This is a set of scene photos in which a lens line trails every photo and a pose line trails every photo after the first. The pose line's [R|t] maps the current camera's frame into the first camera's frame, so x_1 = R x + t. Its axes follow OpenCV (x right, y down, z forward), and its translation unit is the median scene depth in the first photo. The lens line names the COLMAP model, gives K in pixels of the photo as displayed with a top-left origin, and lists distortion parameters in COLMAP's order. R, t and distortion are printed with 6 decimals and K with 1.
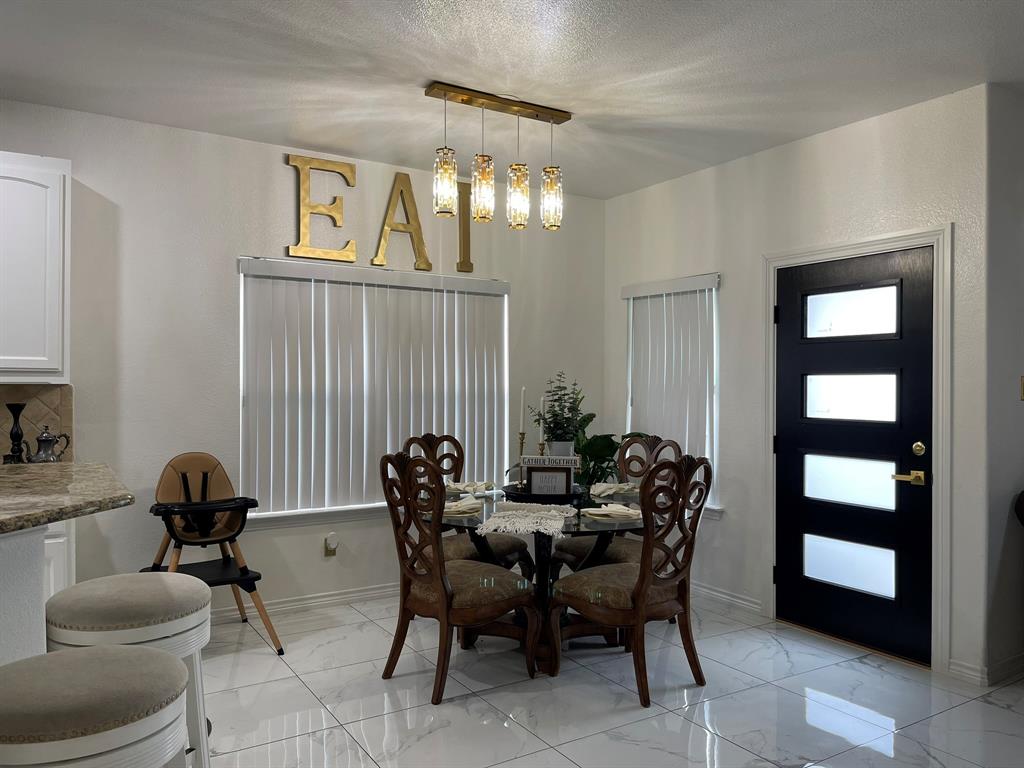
lens RADIAL K [[773.5, 0, 519.5], [0, 773.5, 389.4], [0, 0, 1]] dist [0.029029, -0.016433]
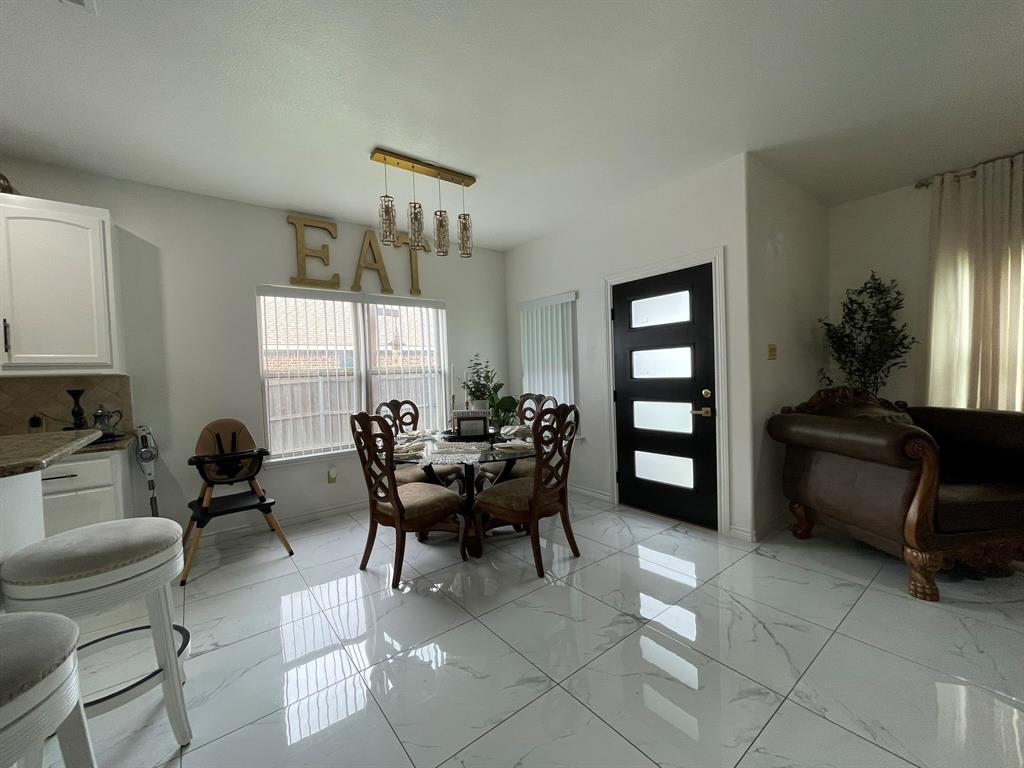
lens RADIAL K [[412.1, 0, 505.4], [0, 412.1, 386.0], [0, 0, 1]] dist [-0.001705, -0.000086]
pose [[0.995068, -0.043206, 0.089295, 0.035435], [0.041258, 0.998871, 0.023555, 0.024489], [-0.090211, -0.019754, 0.995727, 0.204619]]
